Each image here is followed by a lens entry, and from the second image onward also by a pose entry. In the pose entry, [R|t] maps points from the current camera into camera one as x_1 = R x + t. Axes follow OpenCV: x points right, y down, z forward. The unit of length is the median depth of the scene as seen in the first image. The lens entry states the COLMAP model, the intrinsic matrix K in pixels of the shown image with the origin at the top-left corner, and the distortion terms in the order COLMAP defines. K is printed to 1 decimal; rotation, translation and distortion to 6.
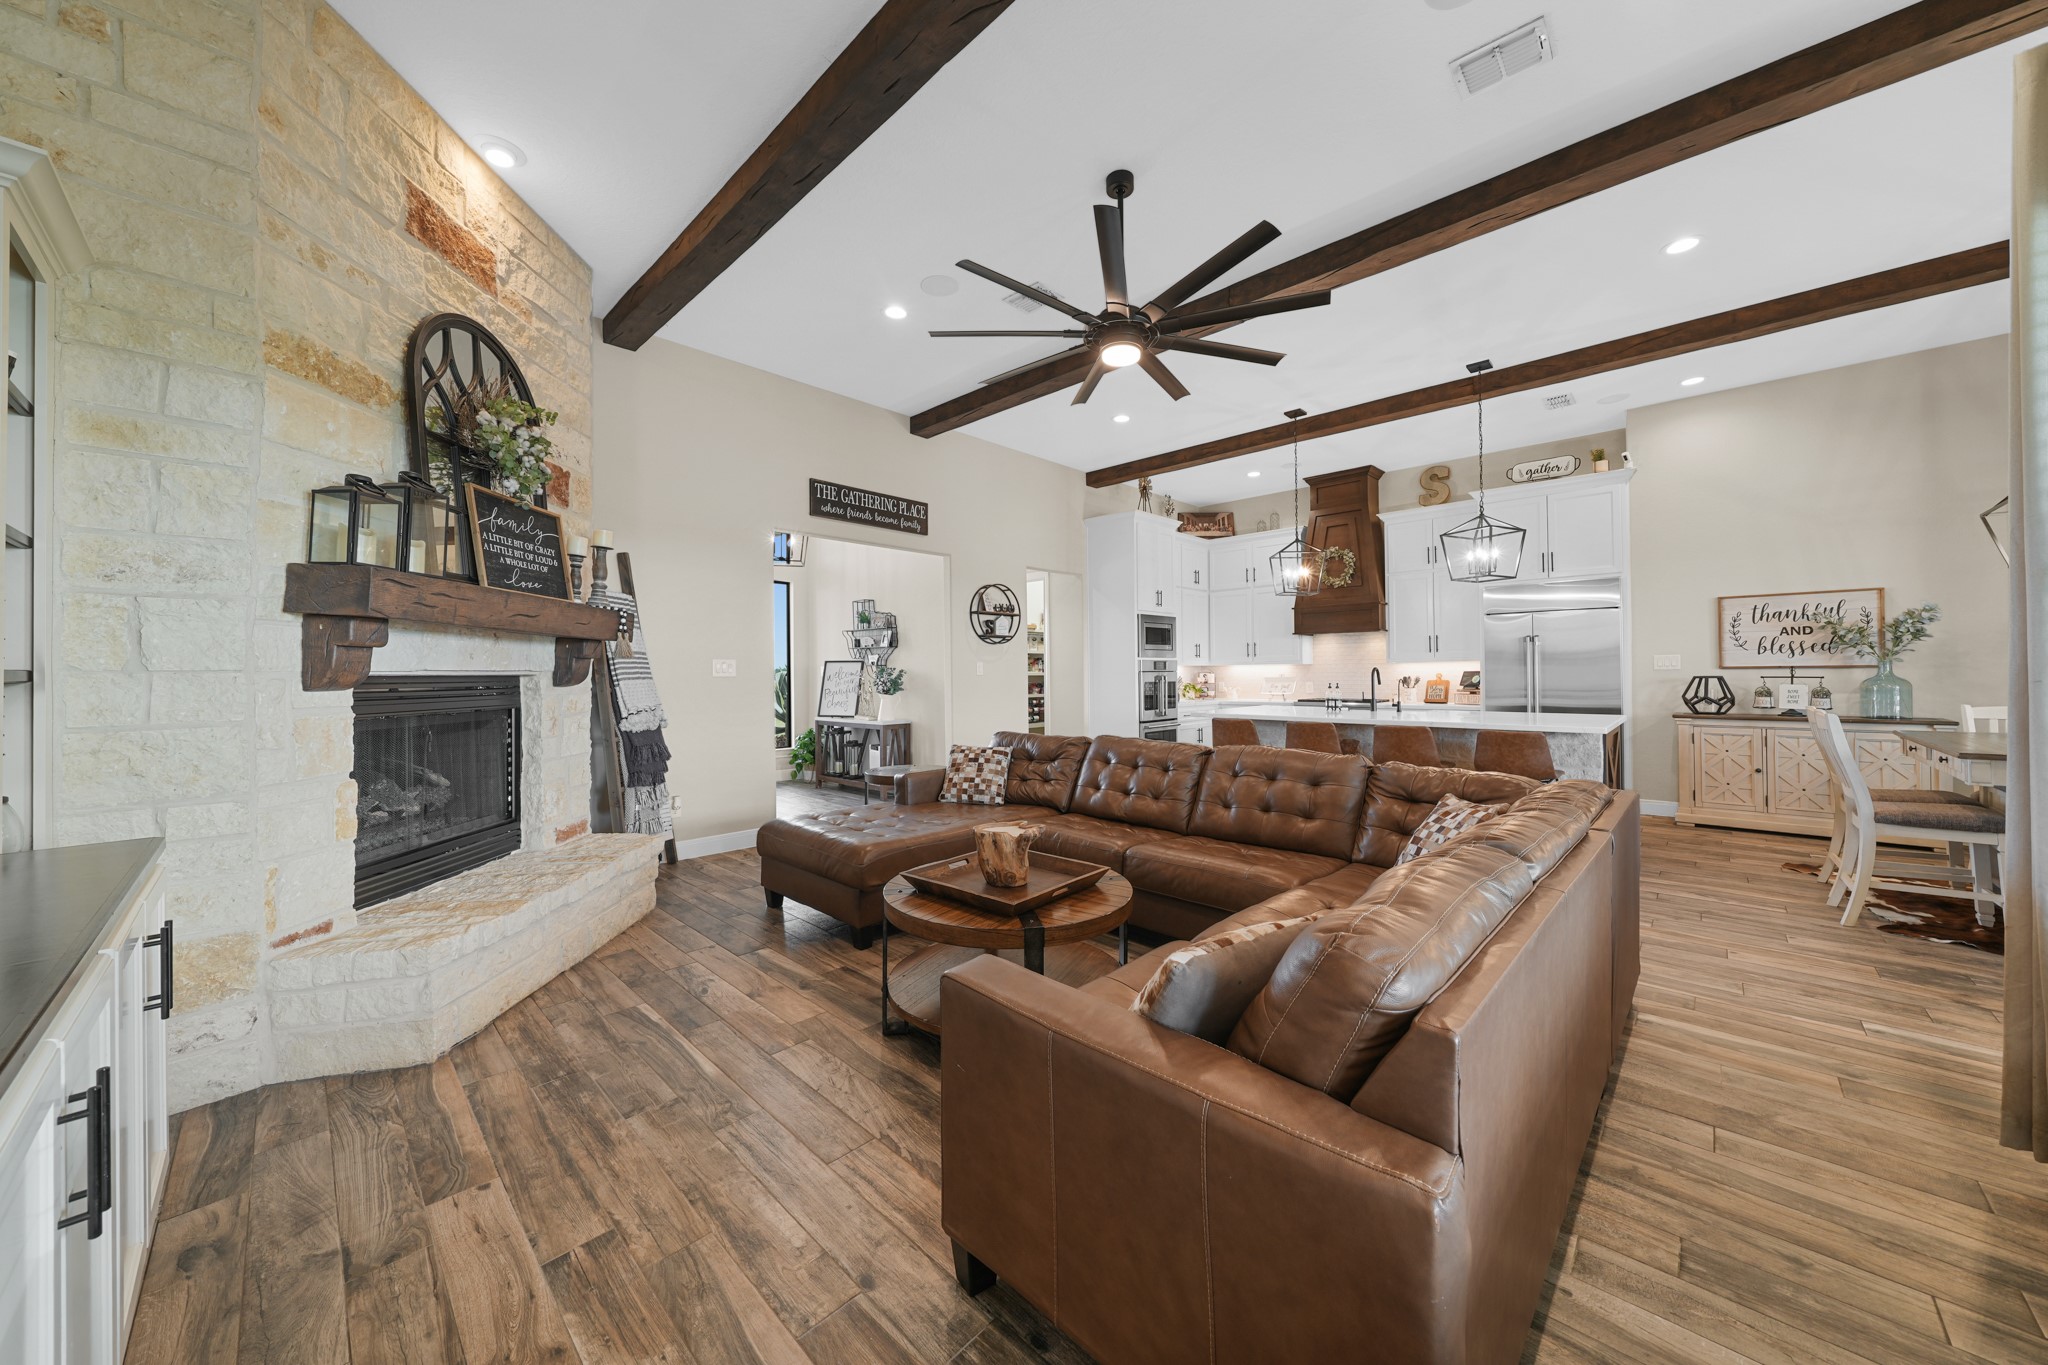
lens RADIAL K [[705.0, 0, 1009.8], [0, 705.0, 669.0], [0, 0, 1]] dist [-0.001748, -0.000052]
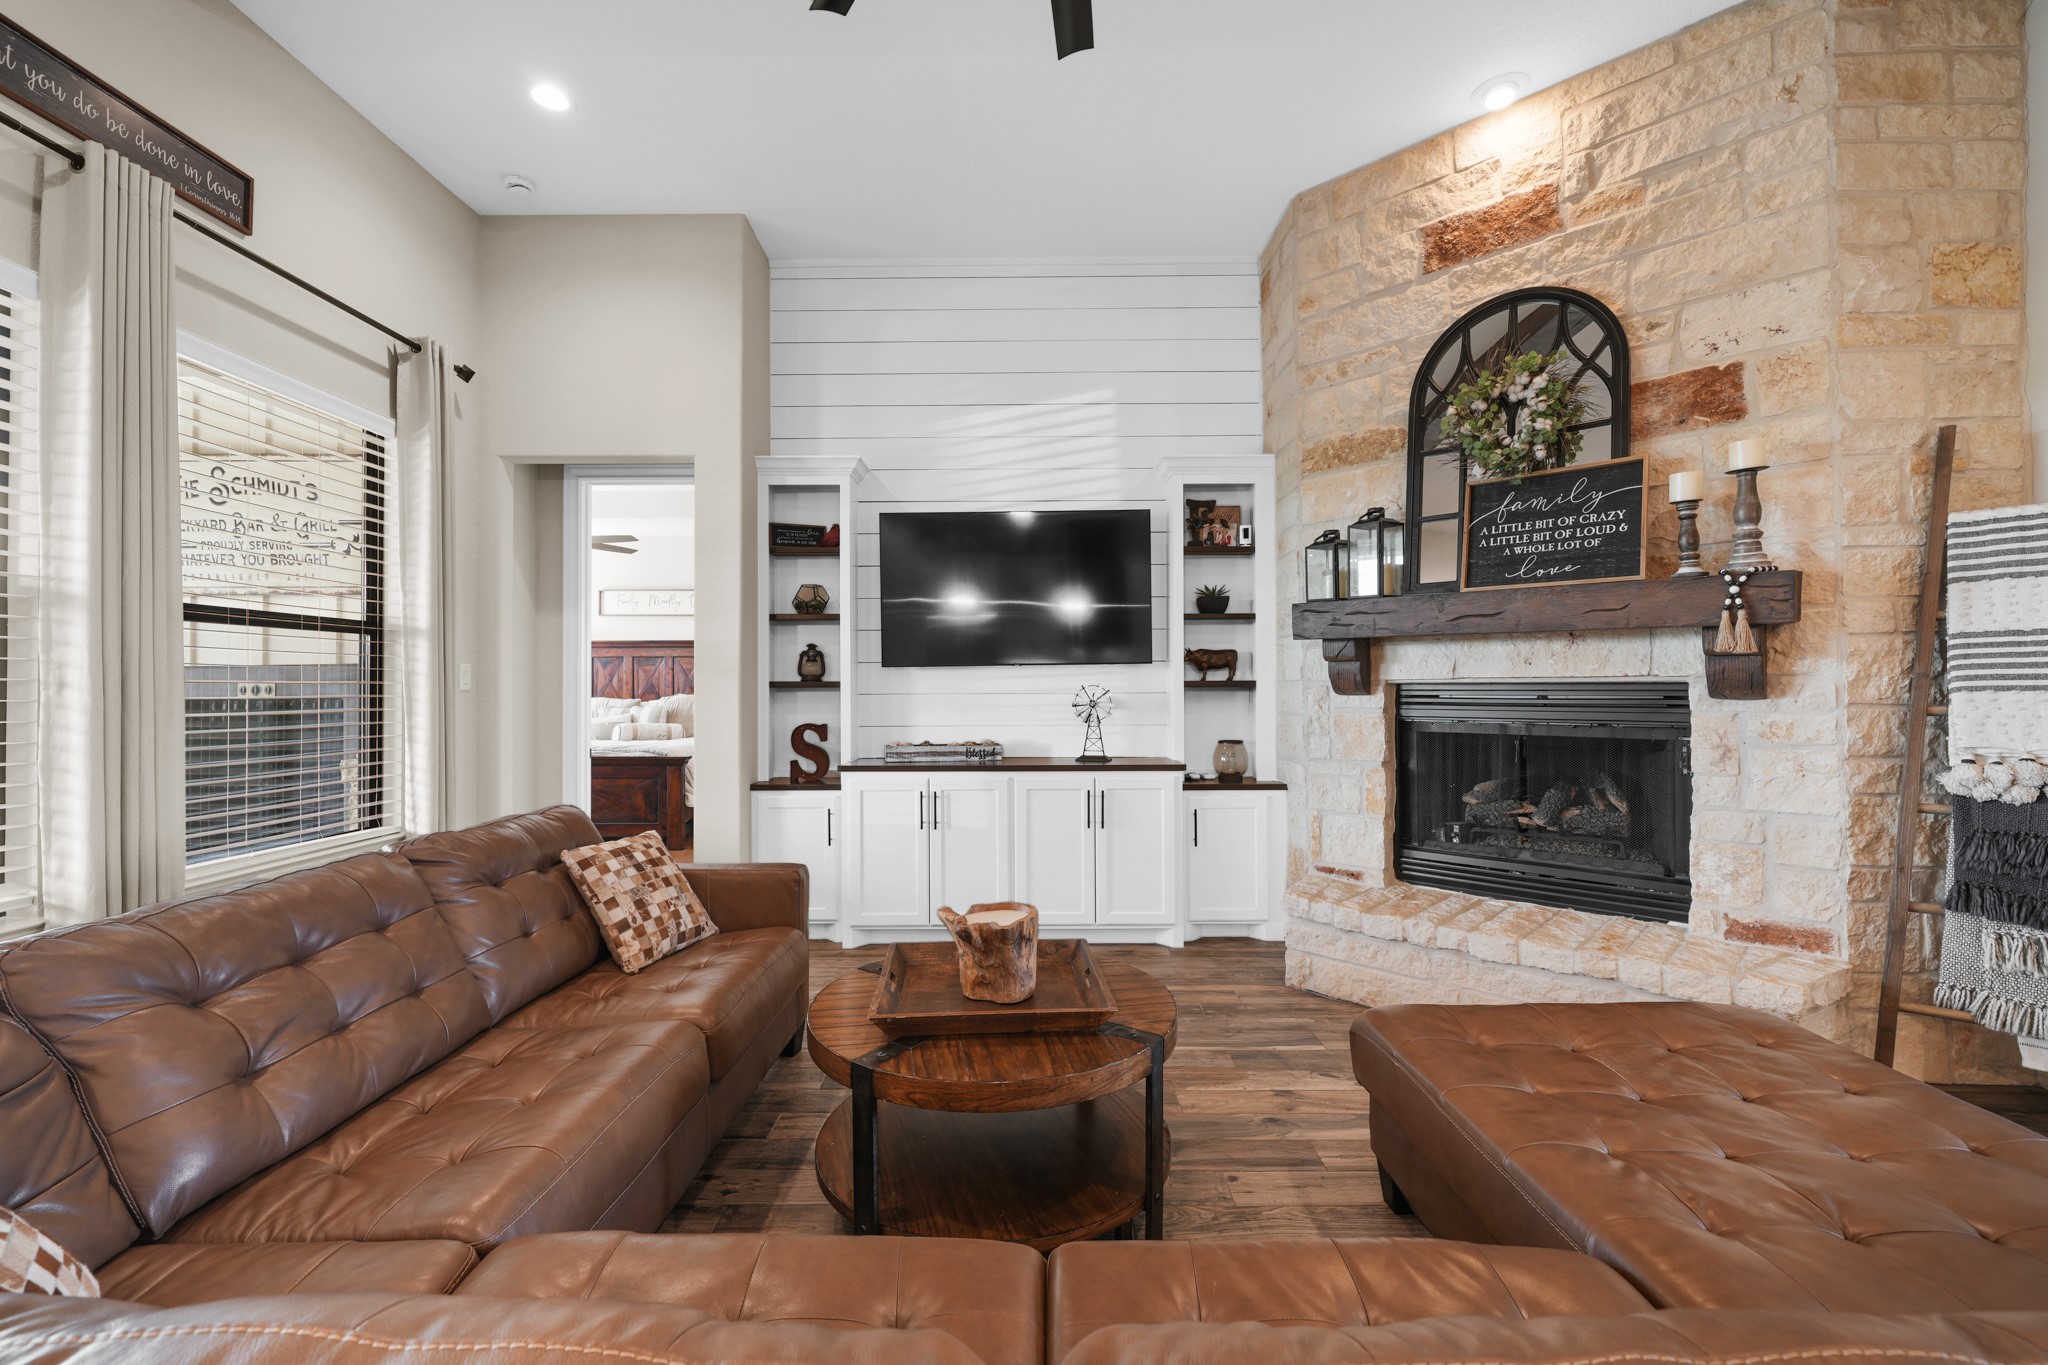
lens RADIAL K [[856.3, 0, 1019.7], [0, 856.3, 681.8], [0, 0, 1]] dist [-0.002341, 0.000021]
pose [[-0.707099, 0.004676, -0.707099, 0.464370], [0.012154, 0.999911, -0.005541, 0.006543], [0.707010, -0.012512, -0.707093, 1.321265]]
